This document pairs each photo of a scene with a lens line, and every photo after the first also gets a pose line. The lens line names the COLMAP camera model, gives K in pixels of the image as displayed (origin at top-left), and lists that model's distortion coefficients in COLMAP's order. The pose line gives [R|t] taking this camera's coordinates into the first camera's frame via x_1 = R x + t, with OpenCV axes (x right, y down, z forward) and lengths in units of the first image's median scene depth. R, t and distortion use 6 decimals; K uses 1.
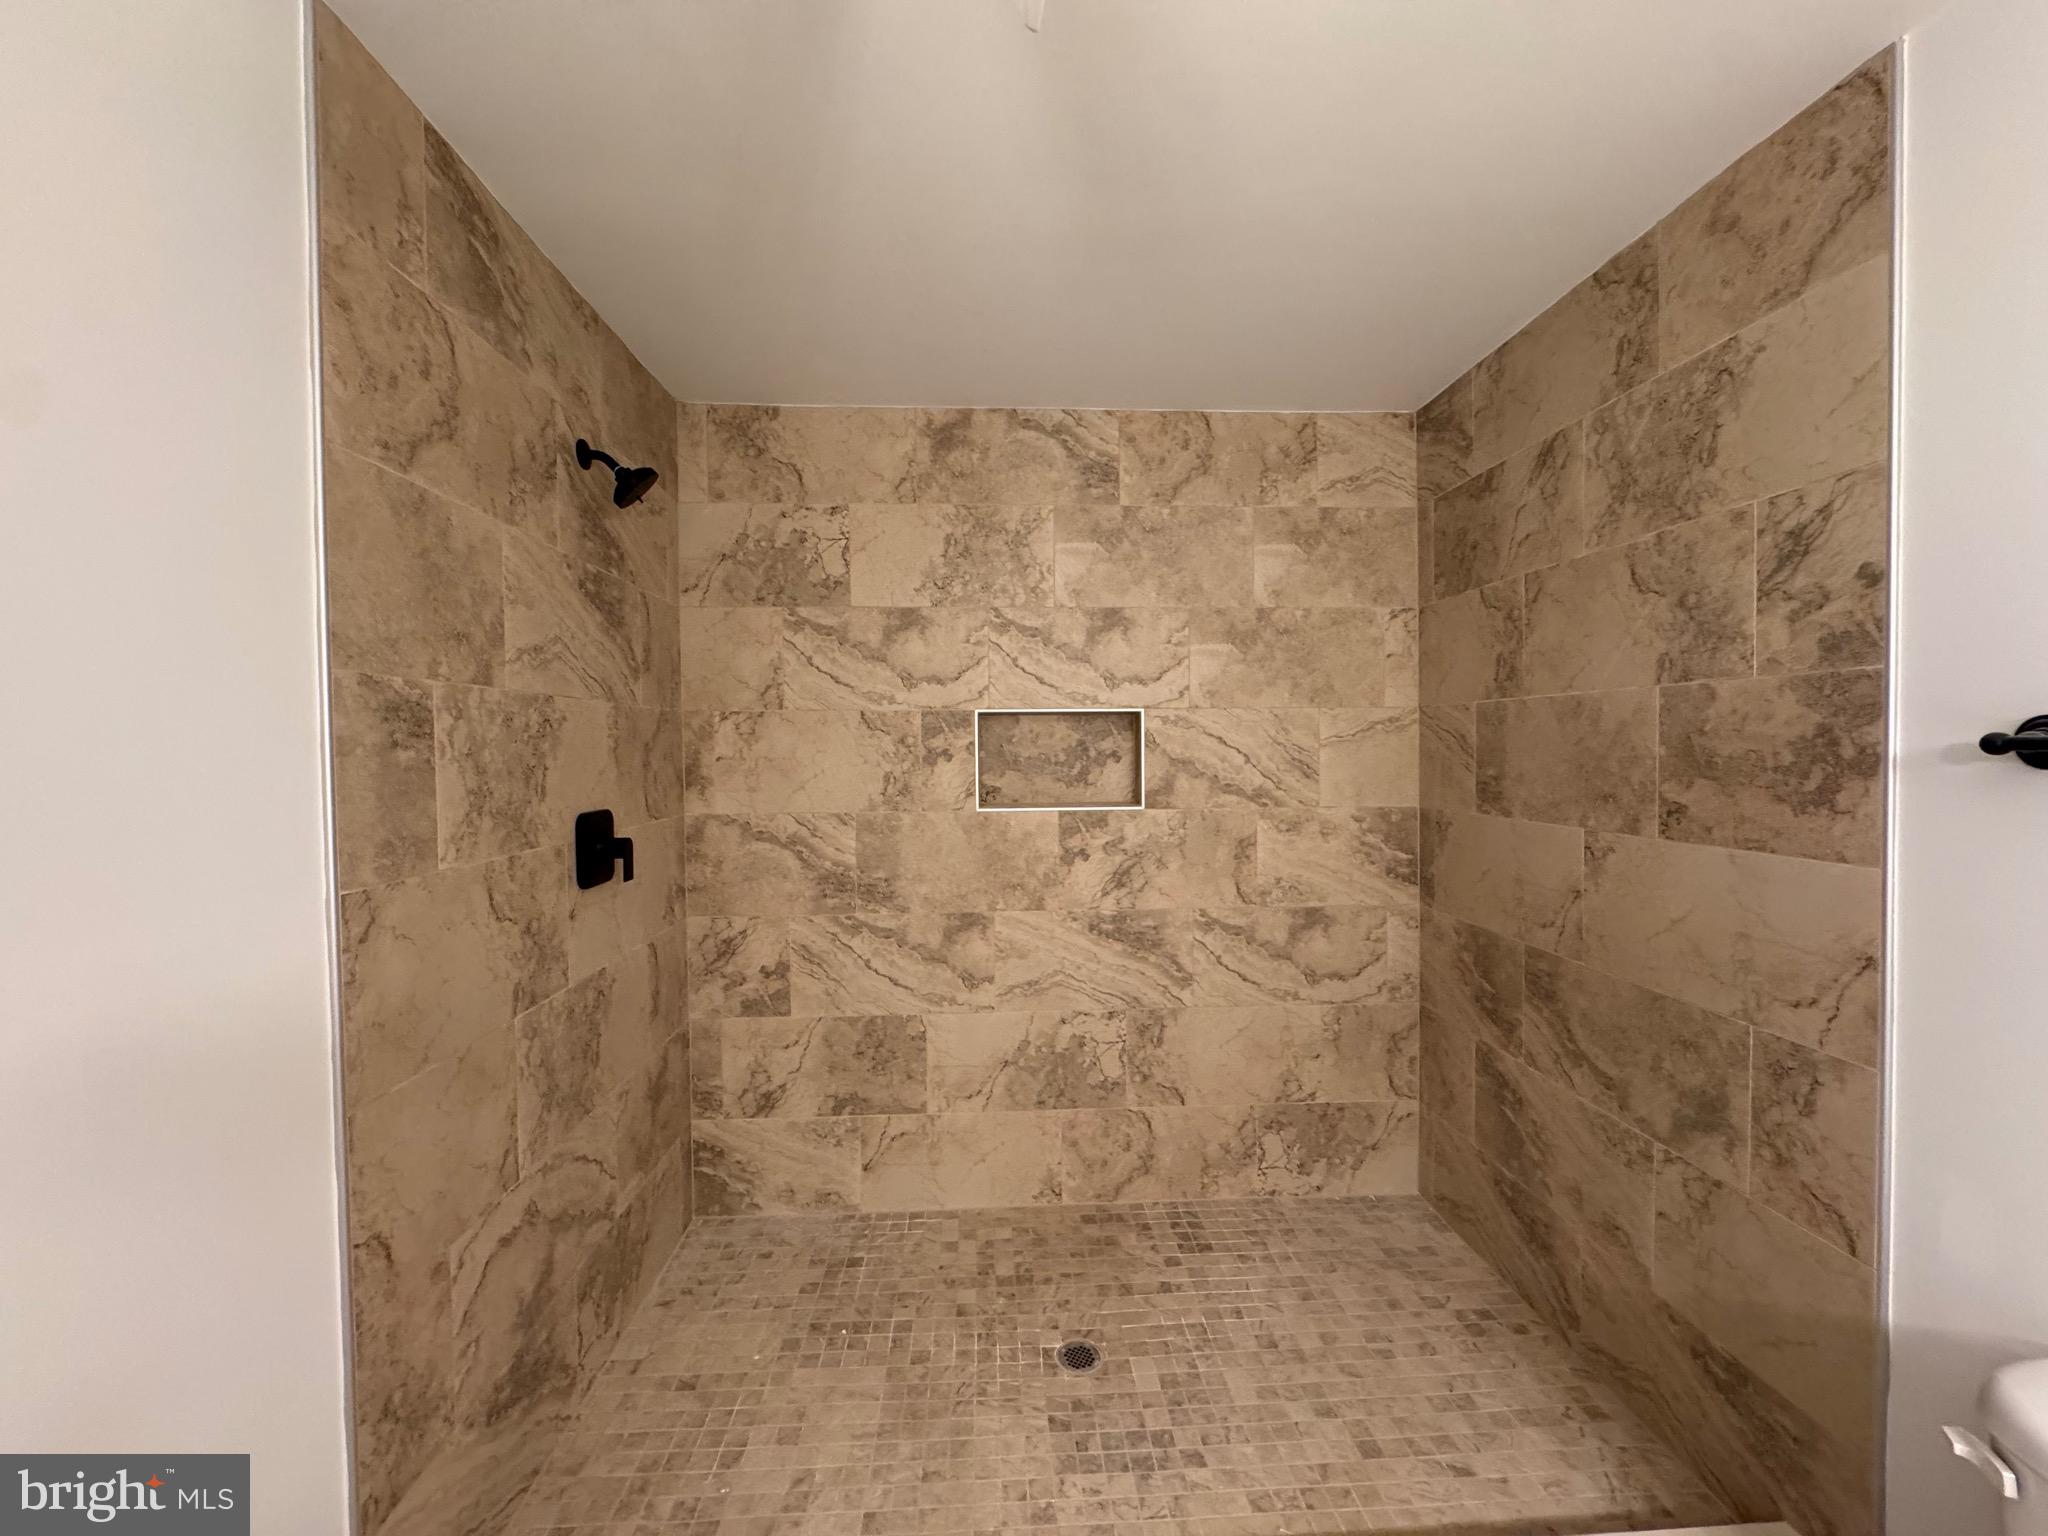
lens RADIAL K [[817.4, 0, 1022.4], [0, 817.4, 764.7], [0, 0, 1]] dist [-0.002875, 0.000150]
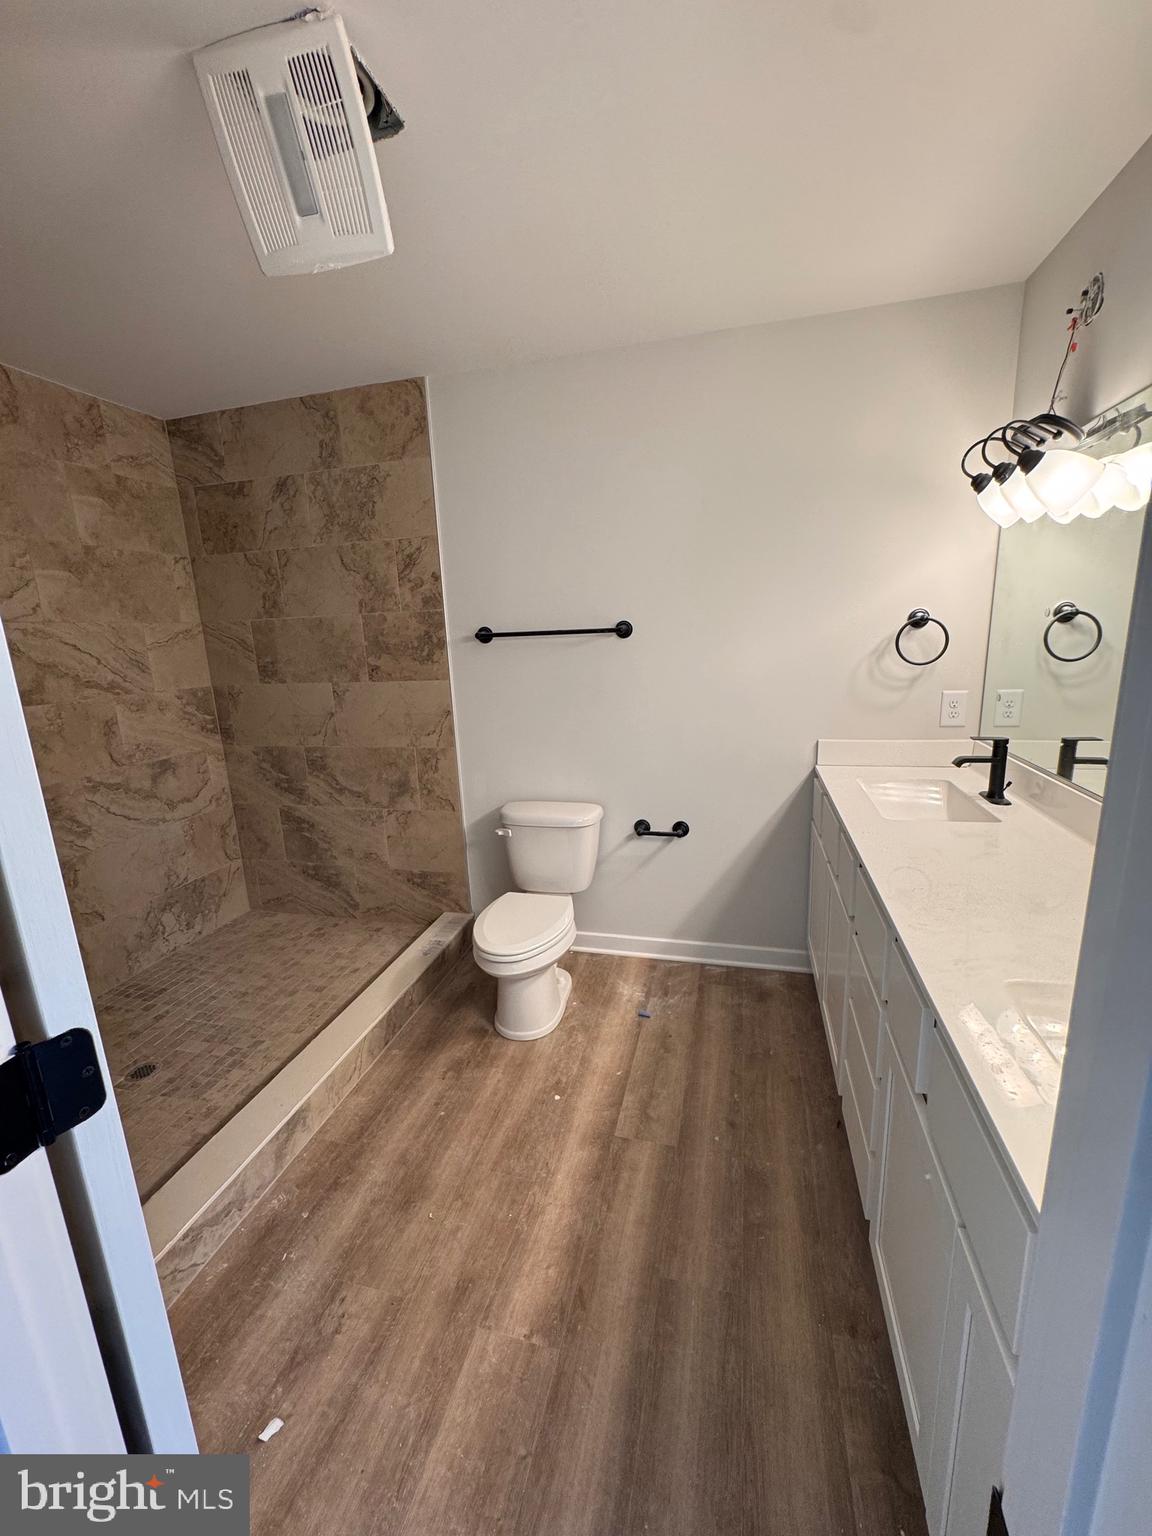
lens RADIAL K [[613.1, 0, 578.2], [0, 613.1, 767.3], [0, 0, 1]] dist [-0.002875, 0.000150]
pose [[0.302244, -0.210383, 0.929724, -0.541221], [0.059975, 0.977605, 0.201721, 0.009455], [-0.951342, -0.005208, 0.308093, -0.078506]]
